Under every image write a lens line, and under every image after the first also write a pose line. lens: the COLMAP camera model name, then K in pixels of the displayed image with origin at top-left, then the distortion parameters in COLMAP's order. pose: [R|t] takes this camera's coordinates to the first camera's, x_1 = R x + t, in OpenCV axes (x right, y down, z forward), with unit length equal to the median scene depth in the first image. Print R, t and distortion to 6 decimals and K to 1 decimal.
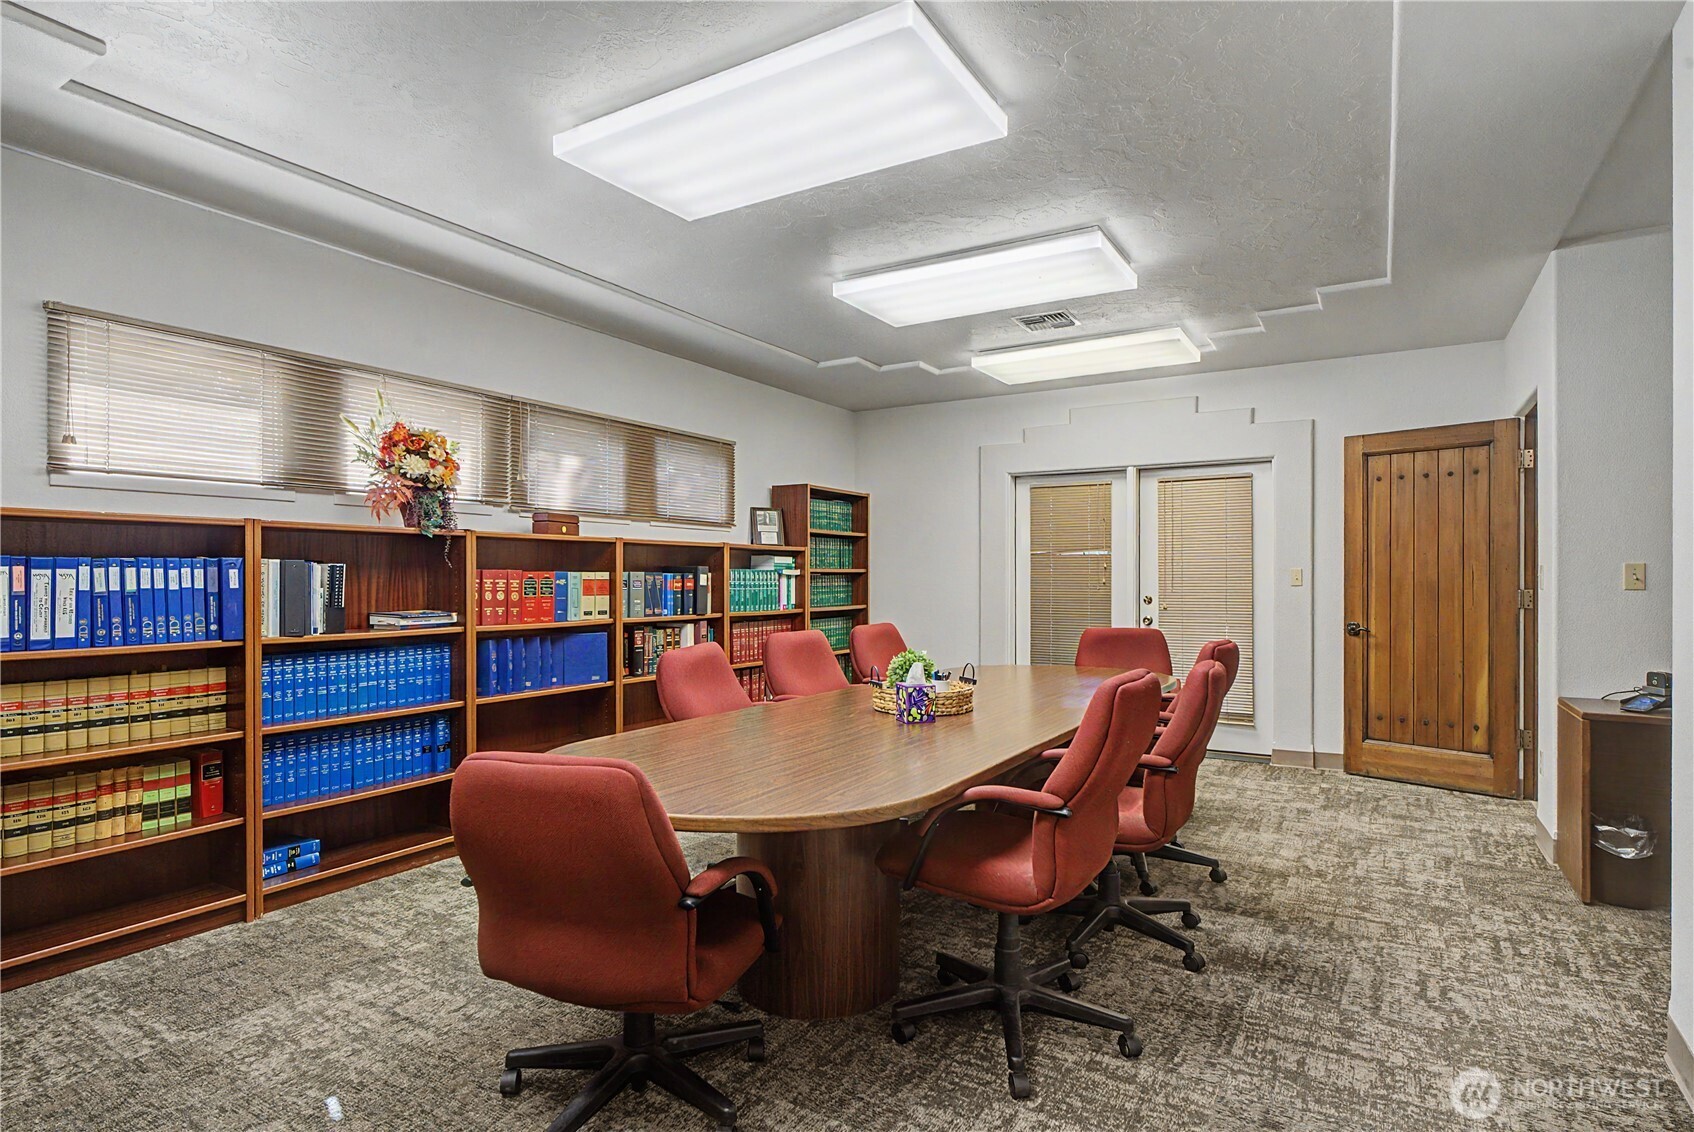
lens RADIAL K [[878.4, 0, 841.8], [0, 878.4, 573.6], [0, 0, 1]] dist [0.001030, -0.000174]
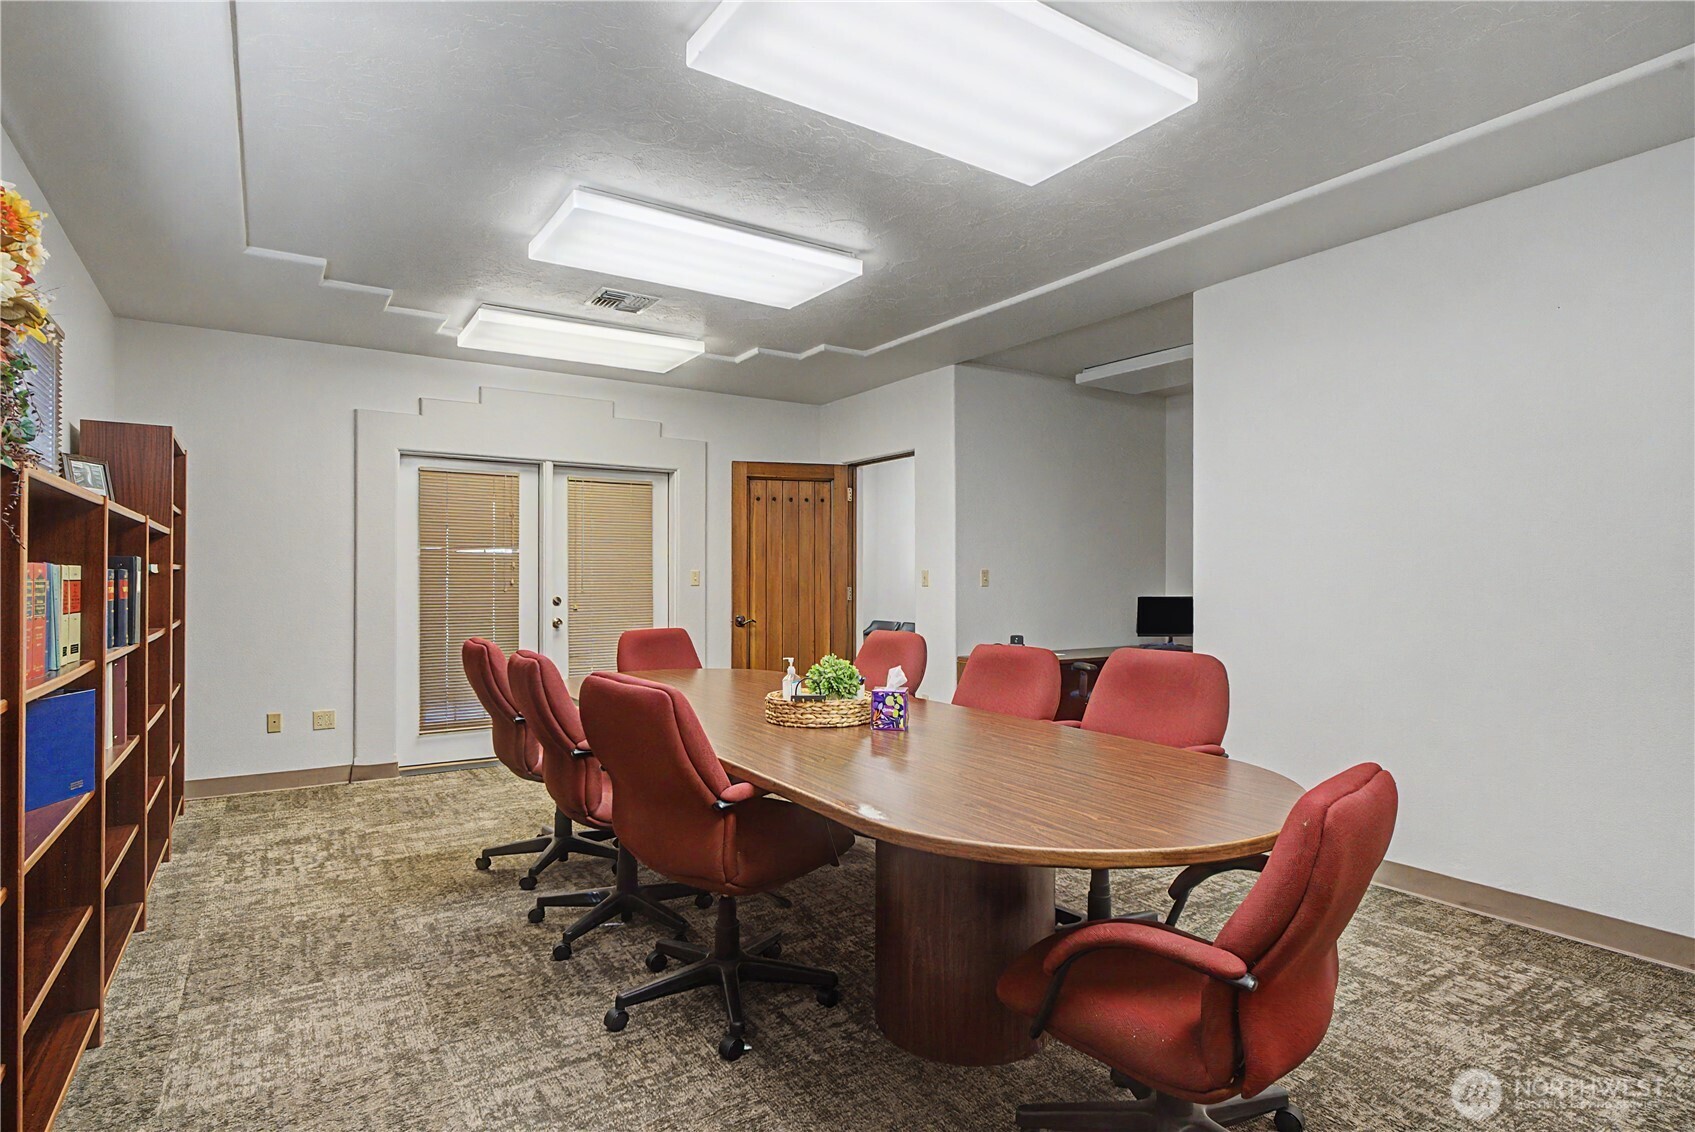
lens RADIAL K [[883.3, 0, 853.0], [0, 883.3, 566.5], [0, 0, 1]] dist [-0.003323, -0.001815]
pose [[0.424451, 0.011683, 0.905375, -0.401426], [-0.003350, 0.999930, -0.011332, 0.001042], [-0.905445, 0.001777, 0.424461, 0.313783]]
